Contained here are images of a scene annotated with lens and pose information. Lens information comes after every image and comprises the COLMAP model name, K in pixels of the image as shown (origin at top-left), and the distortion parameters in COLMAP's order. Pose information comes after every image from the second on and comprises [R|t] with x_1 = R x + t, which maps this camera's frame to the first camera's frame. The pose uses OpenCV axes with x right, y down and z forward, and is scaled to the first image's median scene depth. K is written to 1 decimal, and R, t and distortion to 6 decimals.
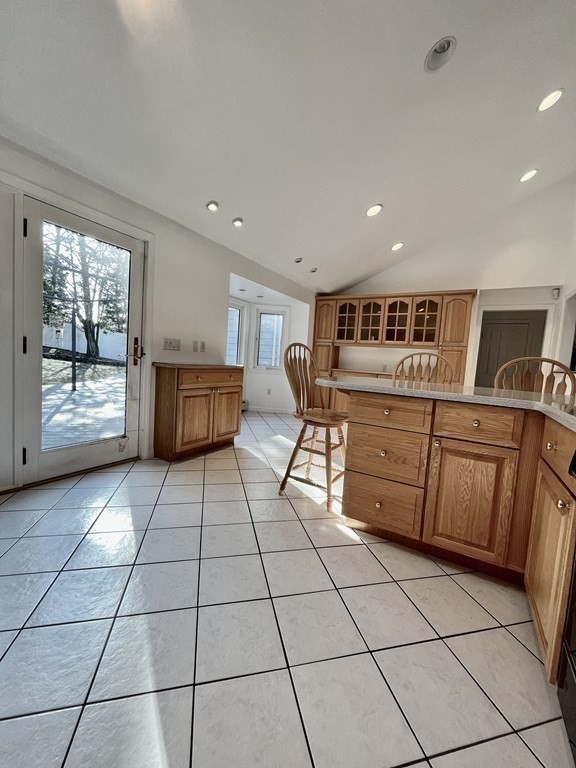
lens RADIAL K [[309.8, 0, 288.0], [0, 309.8, 384.0], [0, 0, 1]] dist [0.001281, 0.000286]
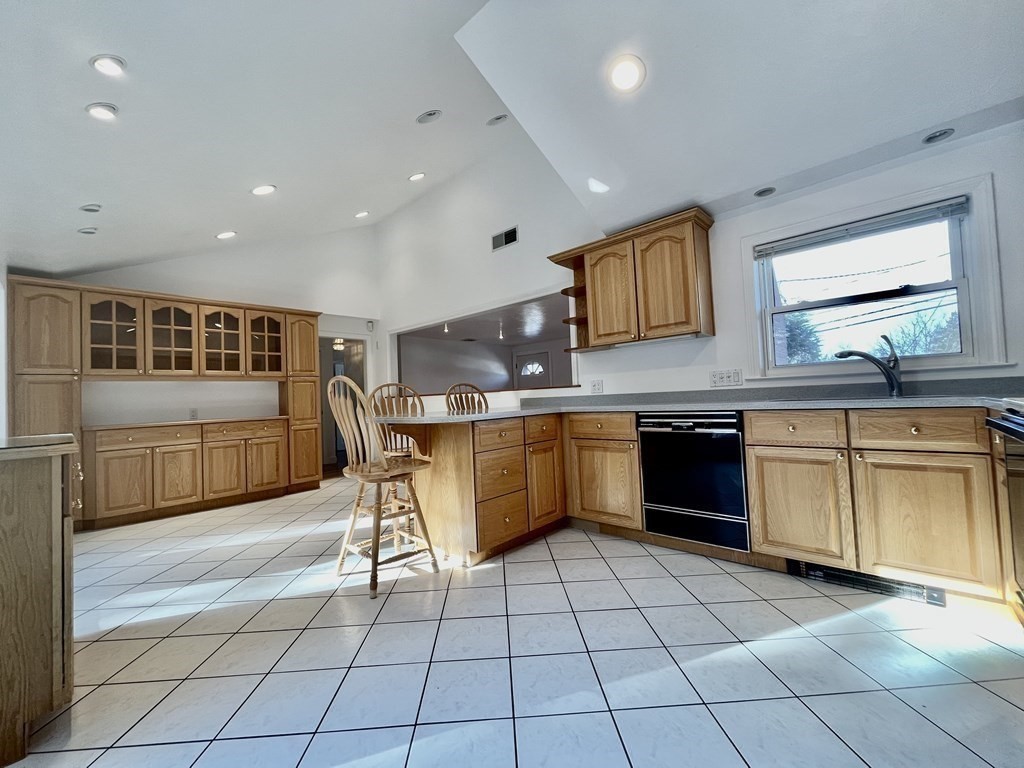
lens RADIAL K [[413.1, 0, 512.0], [0, 413.1, 384.0], [0, 0, 1]] dist [0.001281, 0.000286]
pose [[0.203504, -0.043269, 0.978118, -0.400167], [0.136132, 0.990570, 0.015497, -0.039514], [-0.969564, 0.129999, 0.207475, 0.217229]]
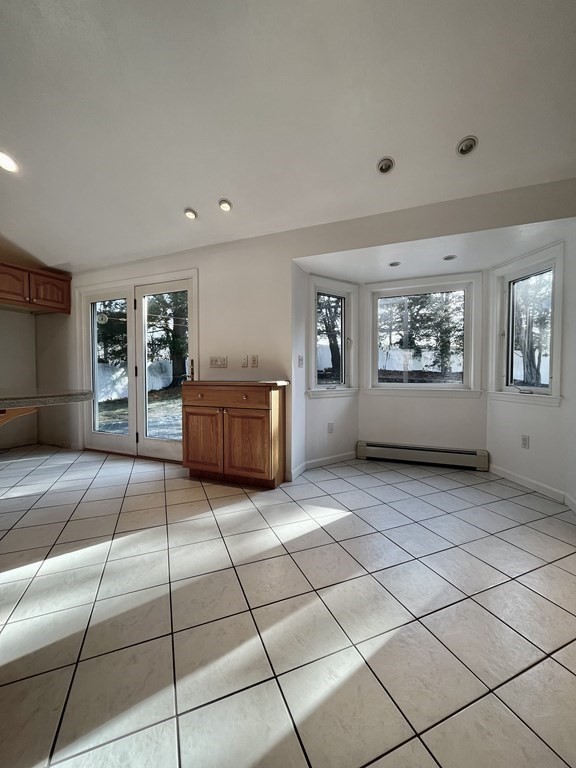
lens RADIAL K [[309.8, 0, 288.0], [0, 309.8, 384.0], [0, 0, 1]] dist [0.001281, 0.000286]
pose [[0.143763, -0.030975, -0.989127, 0.405404], [-0.071472, 0.996575, -0.041596, -0.019555], [0.987028, 0.076674, 0.141056, 0.671926]]
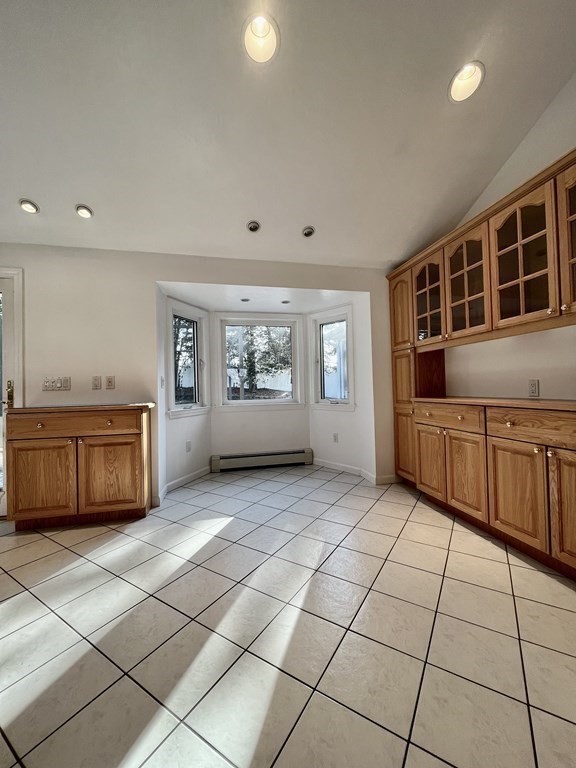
lens RADIAL K [[309.8, 0, 288.0], [0, 309.8, 384.0], [0, 0, 1]] dist [0.001281, 0.000286]
pose [[0.682683, -0.090304, -0.725113, 0.415013], [0.007661, 0.993164, -0.116474, -0.015228], [0.730674, 0.073959, 0.678708, 0.548550]]
